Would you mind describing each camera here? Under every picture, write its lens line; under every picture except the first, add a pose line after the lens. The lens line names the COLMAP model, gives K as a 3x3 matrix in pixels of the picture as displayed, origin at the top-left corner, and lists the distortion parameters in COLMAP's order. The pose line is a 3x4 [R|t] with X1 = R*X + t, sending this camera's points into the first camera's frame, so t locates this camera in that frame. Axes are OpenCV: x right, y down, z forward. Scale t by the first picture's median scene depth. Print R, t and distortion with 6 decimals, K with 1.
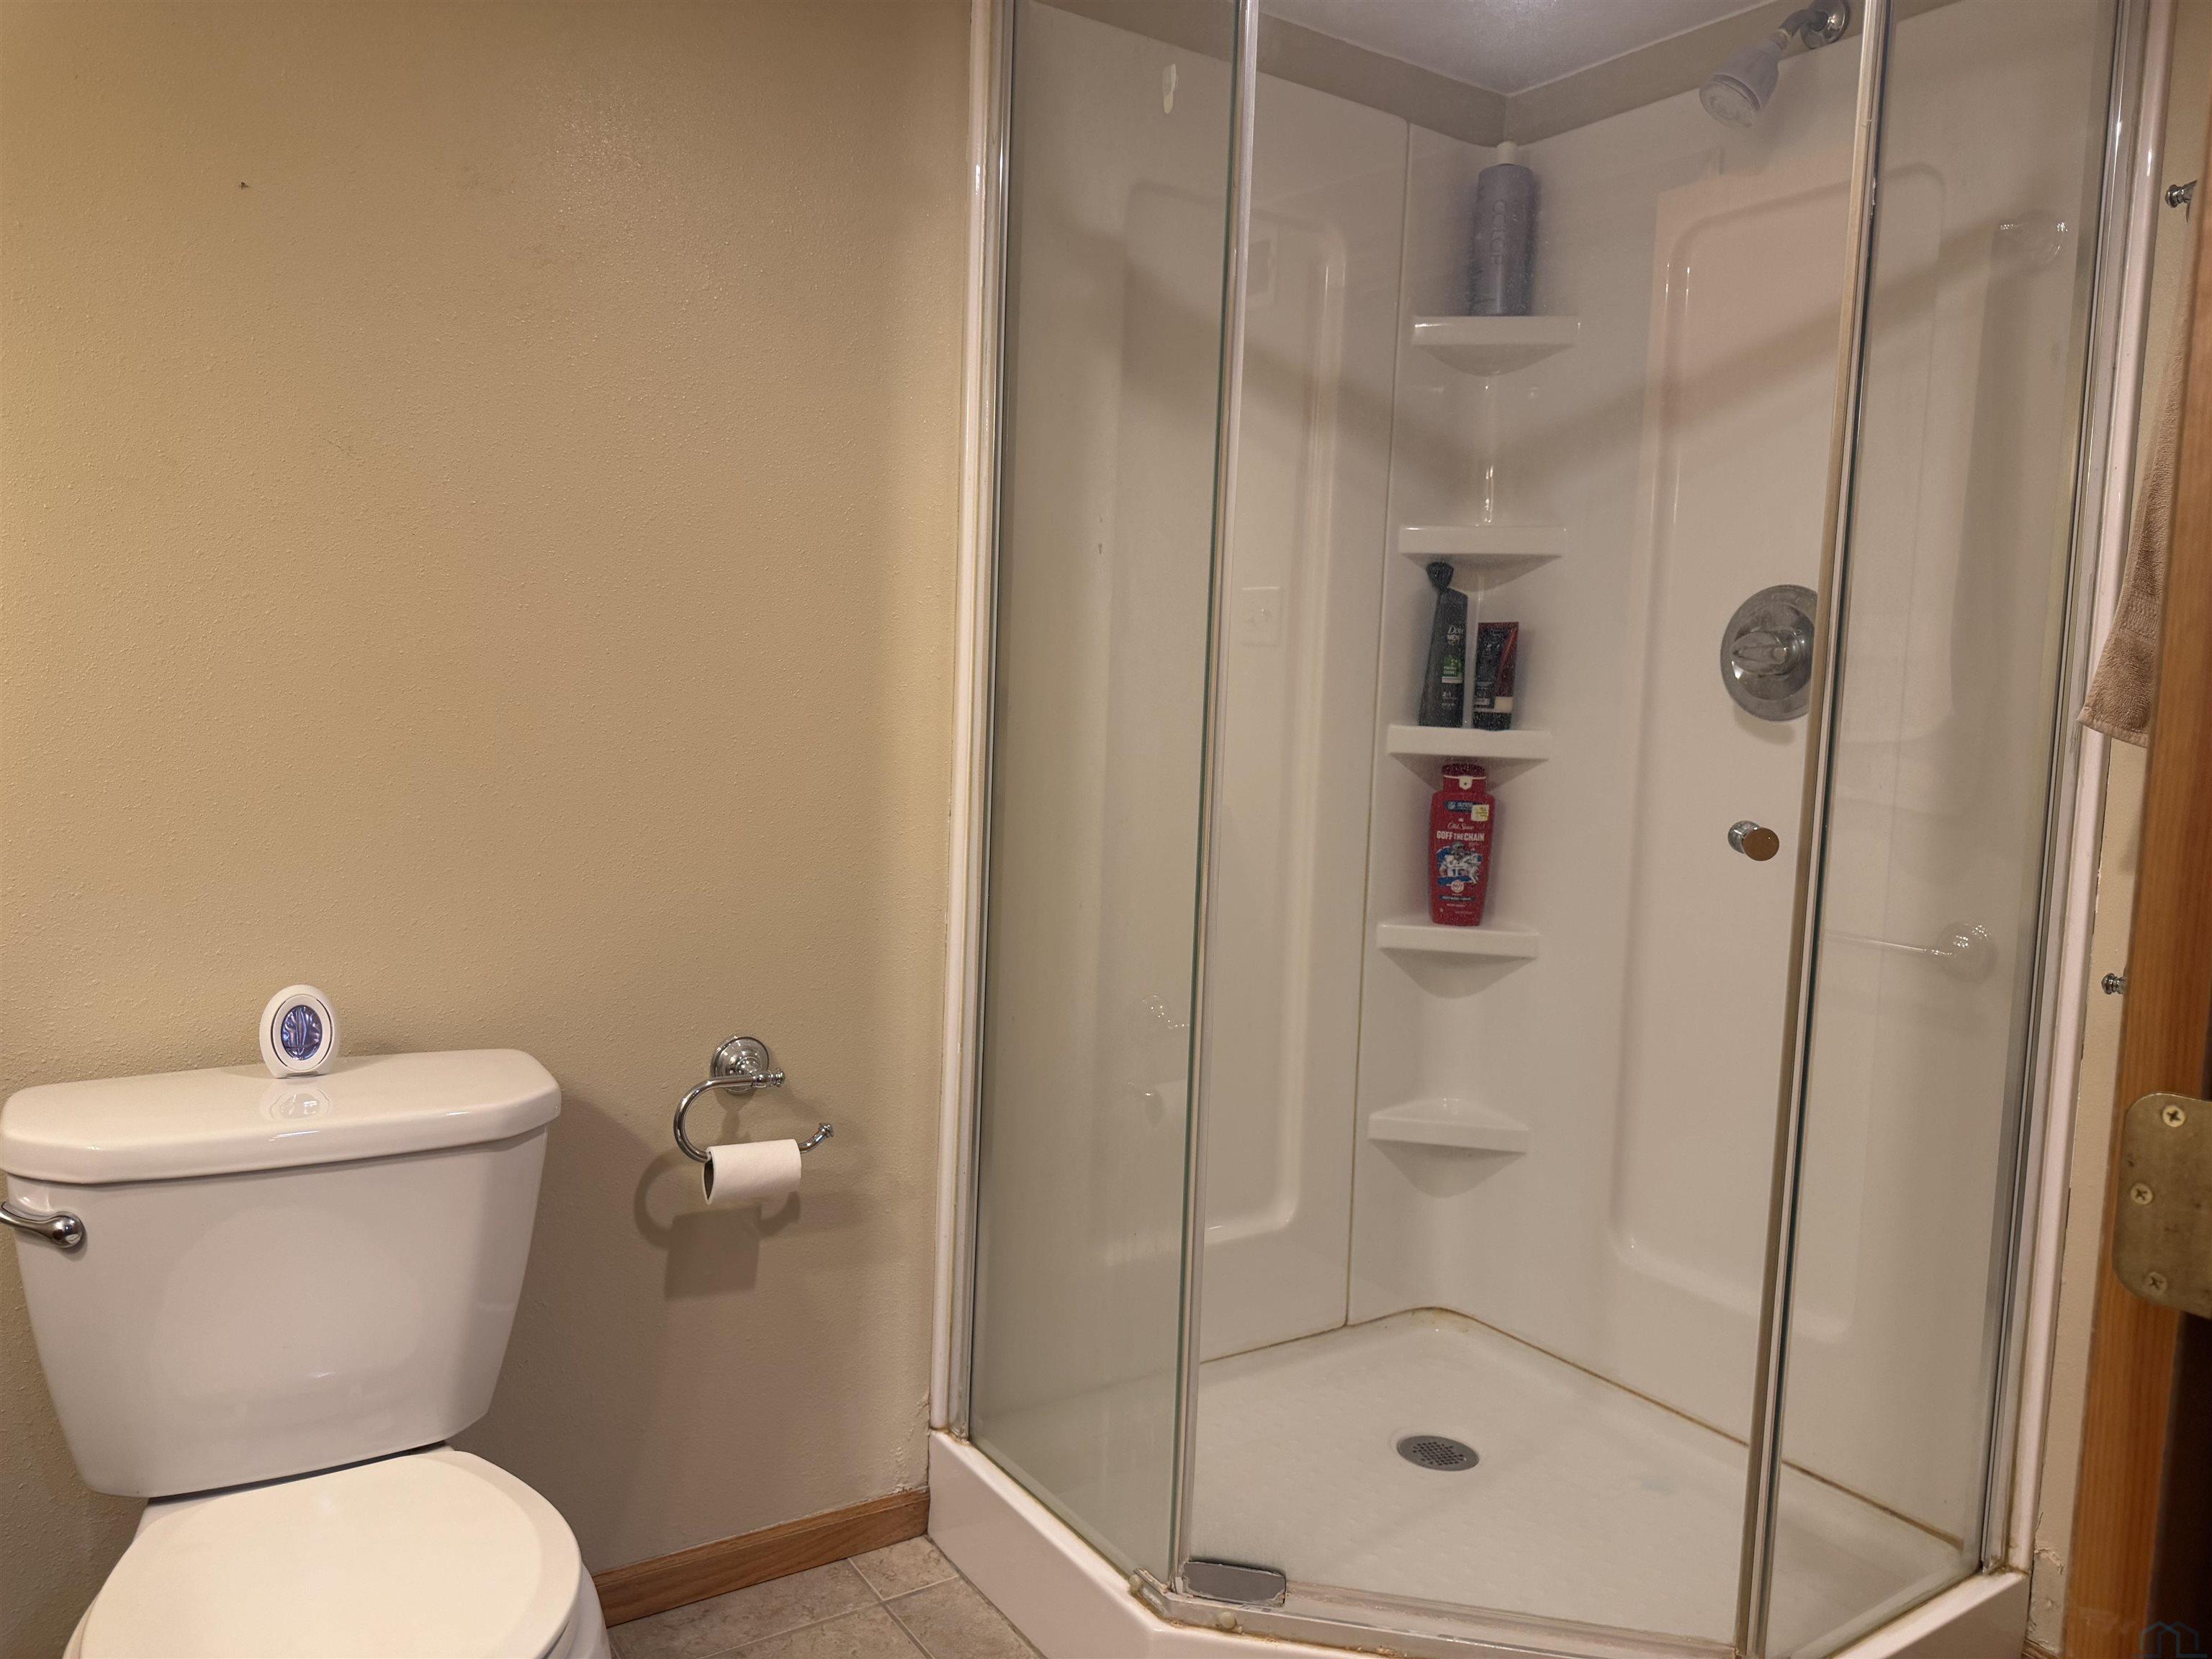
lens RADIAL K [[1538.5, 0, 1106.0], [0, 1538.5, 829.5], [0, 0, 1]] dist [0.002619, 0.001892]
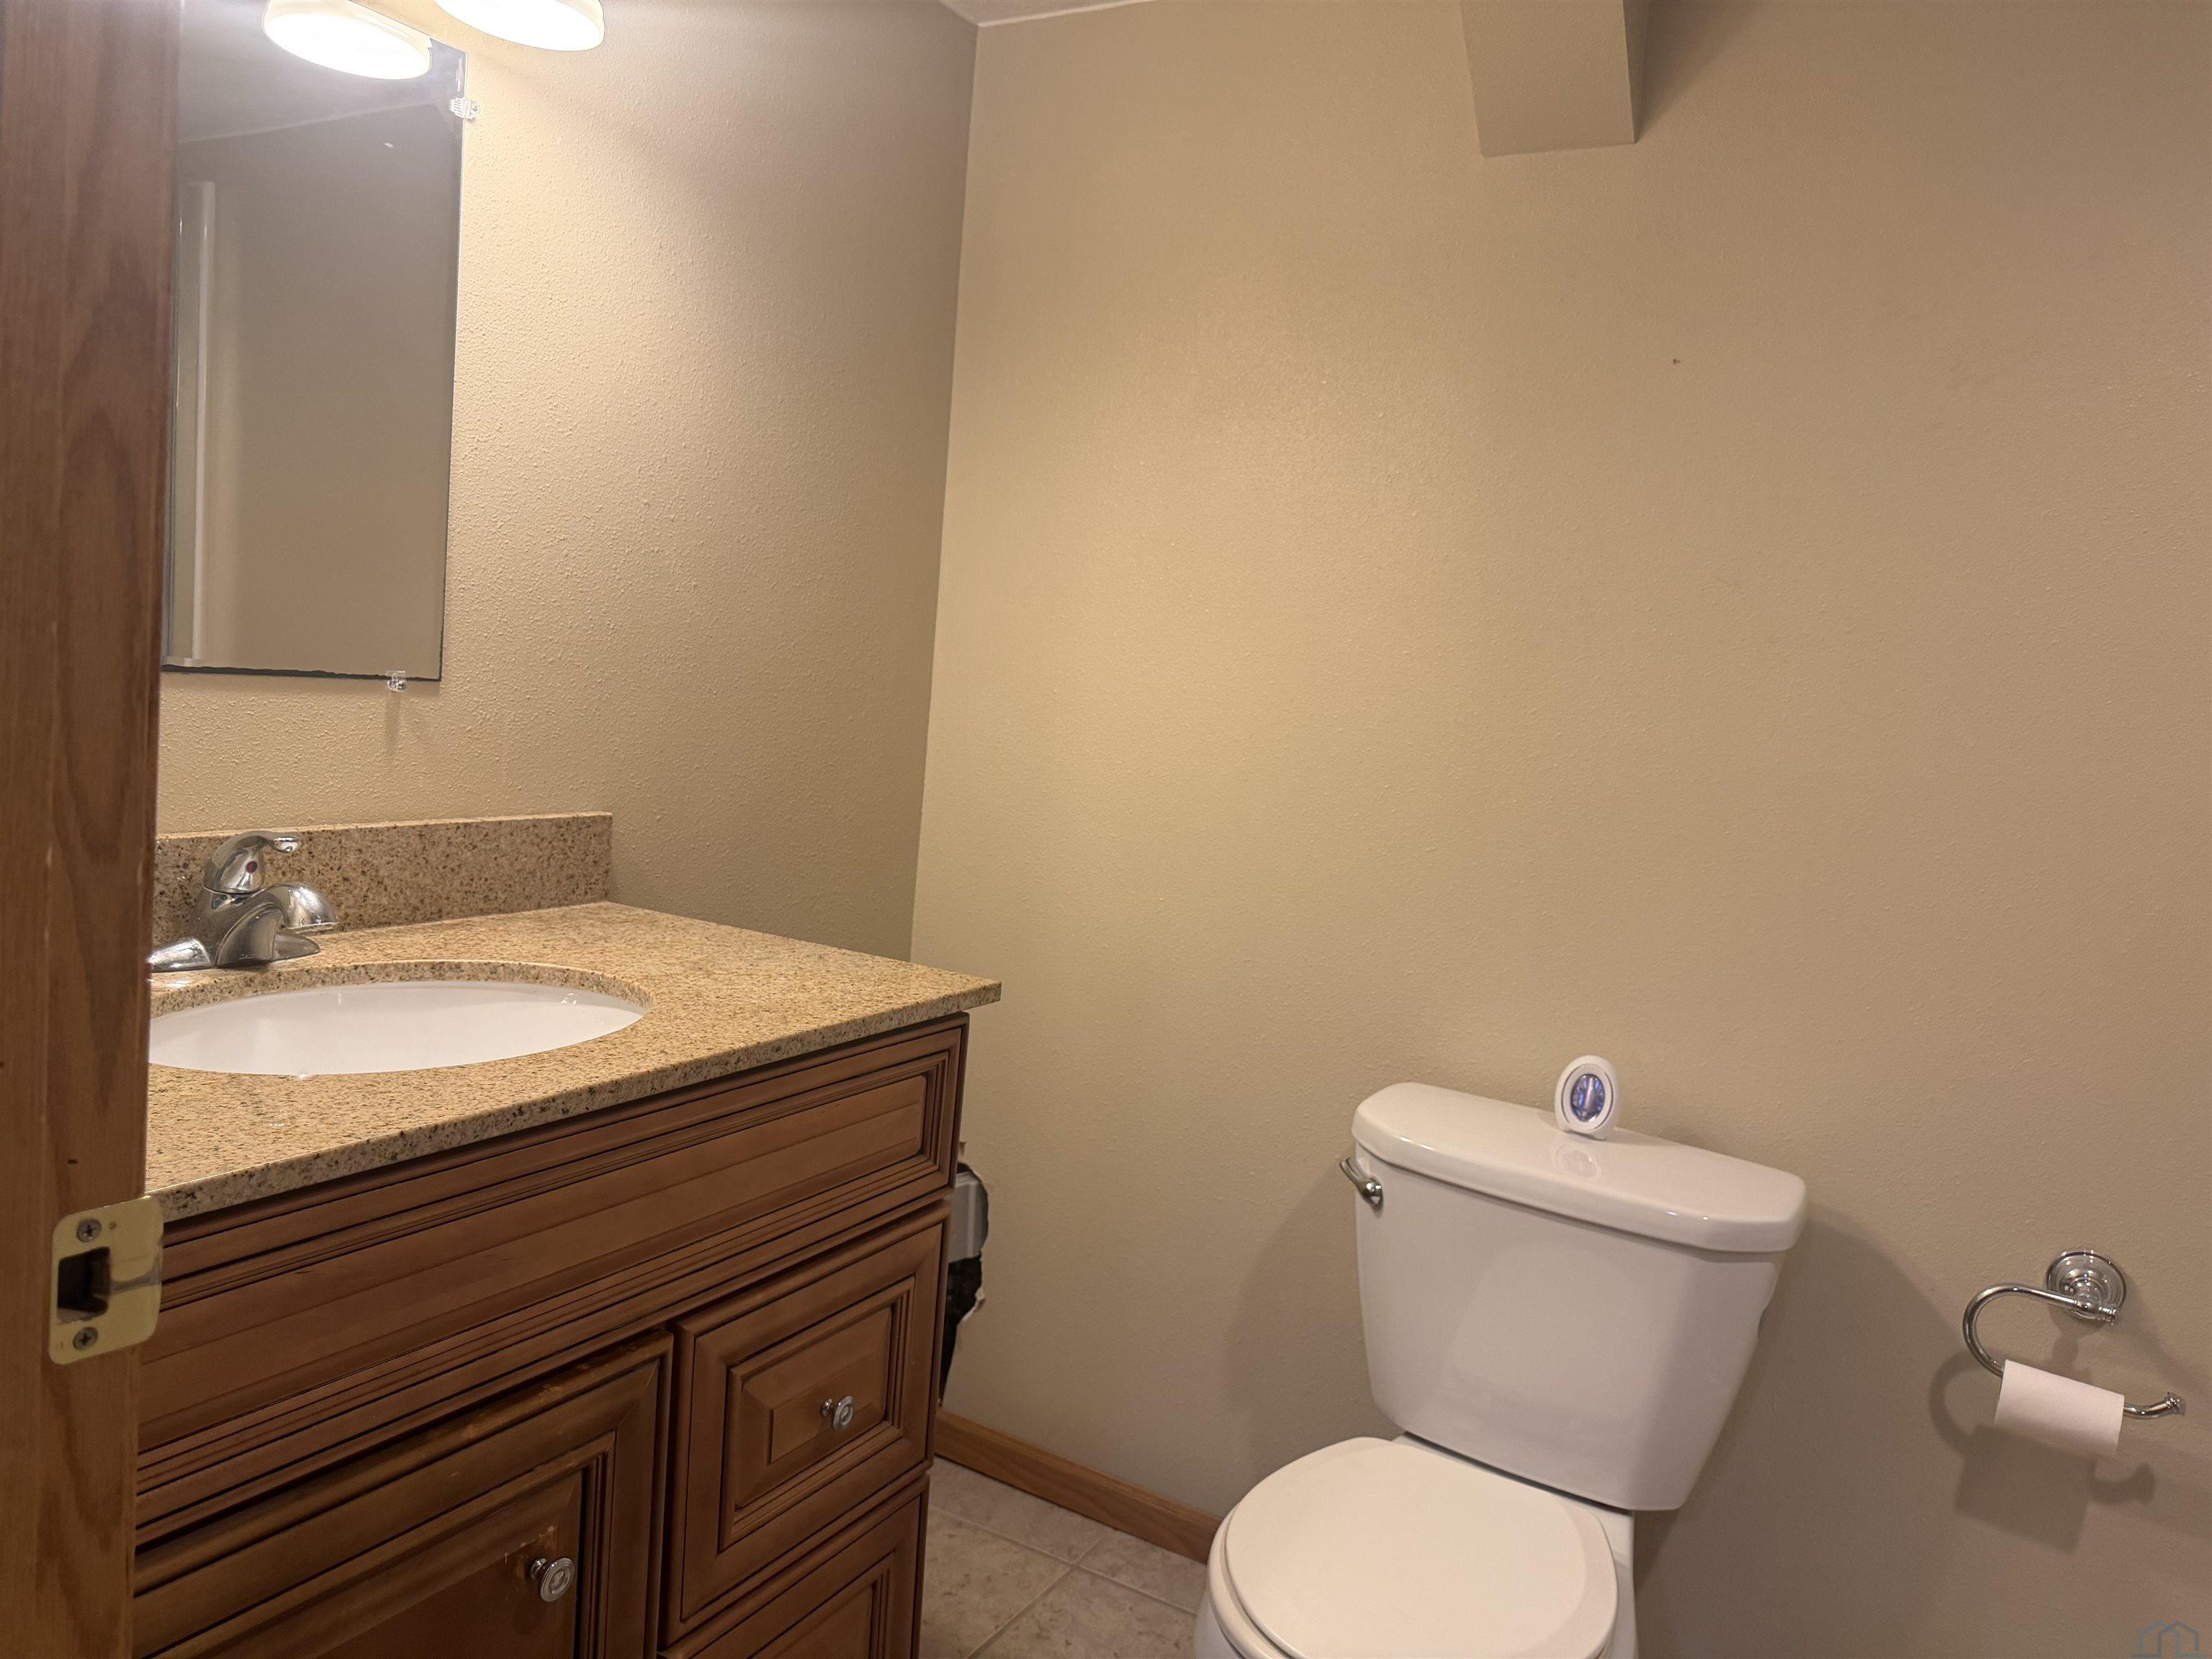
lens RADIAL K [[1538.5, 0, 1106.0], [0, 1538.5, 829.5], [0, 0, 1]] dist [0.002619, 0.001892]
pose [[0.419644, 0.098732, -0.902303, 0.327019], [-0.148539, 0.988136, 0.039042, -0.054576], [0.895452, 0.117644, 0.429331, 0.156457]]
